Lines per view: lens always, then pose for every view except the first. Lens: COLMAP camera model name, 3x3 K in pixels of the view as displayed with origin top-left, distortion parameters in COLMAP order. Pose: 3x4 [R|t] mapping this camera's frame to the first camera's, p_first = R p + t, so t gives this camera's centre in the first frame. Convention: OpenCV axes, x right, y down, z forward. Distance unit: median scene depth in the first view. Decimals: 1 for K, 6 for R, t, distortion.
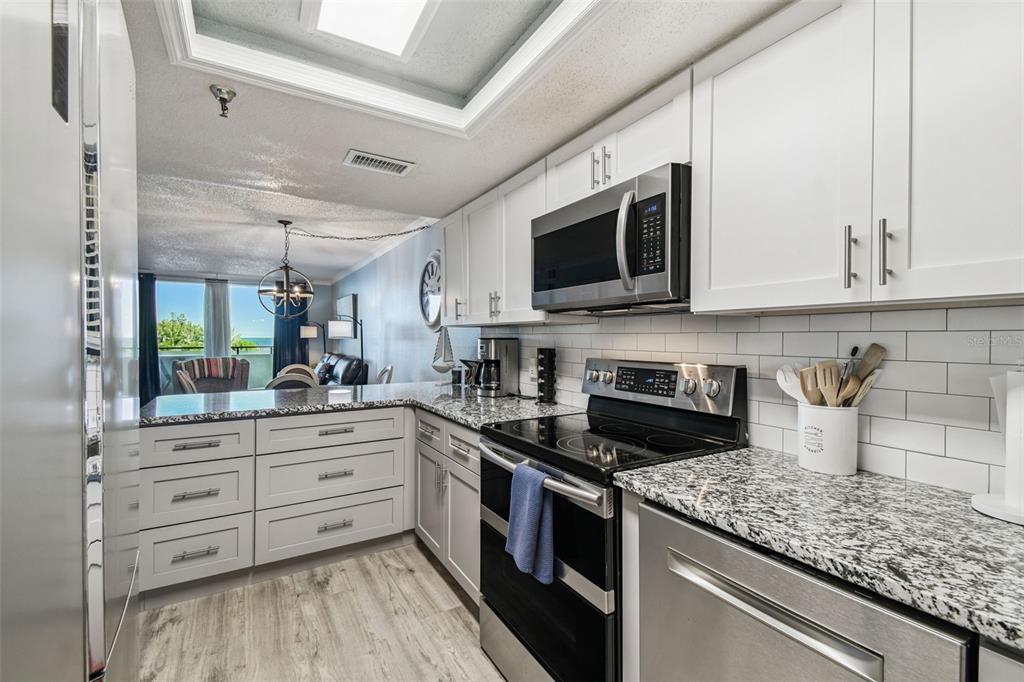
lens RADIAL K [[442.5, 0, 517.2], [0, 442.5, 344.9], [0, 0, 1]] dist [0.021629, -0.009893]
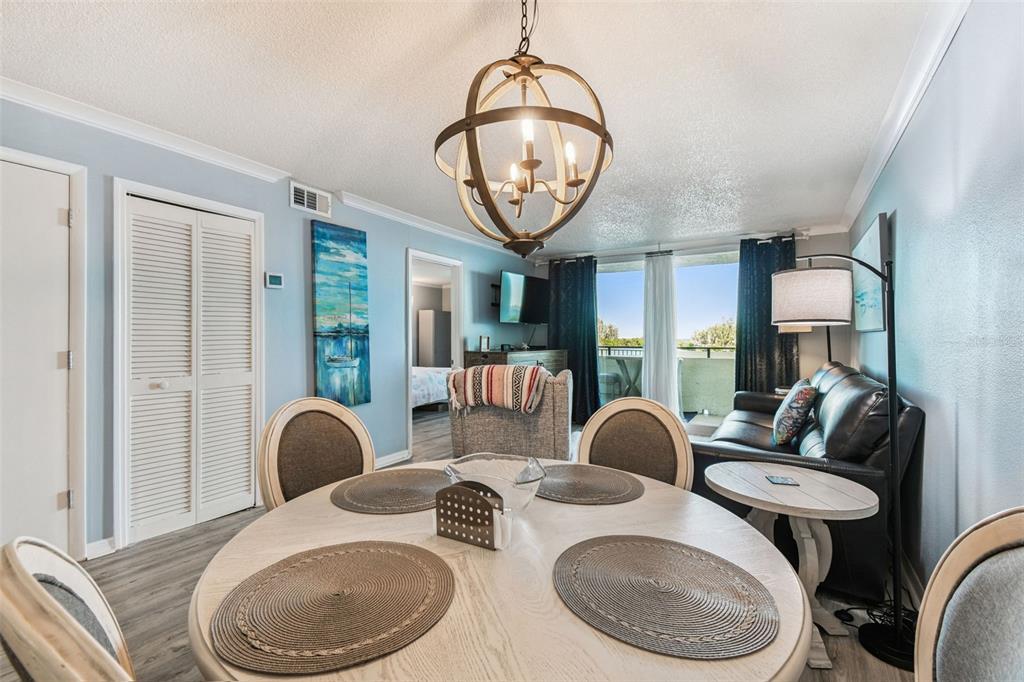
lens RADIAL K [[442.5, 0, 506.0], [0, 442.5, 341.2], [0, 0, 1]] dist [0.021629, -0.009893]
pose [[0.440435, 0.006741, -0.897759, -0.146622], [-0.017448, 0.999847, -0.001052, 0.000576], [0.897615, 0.016127, 0.440485, 0.477616]]
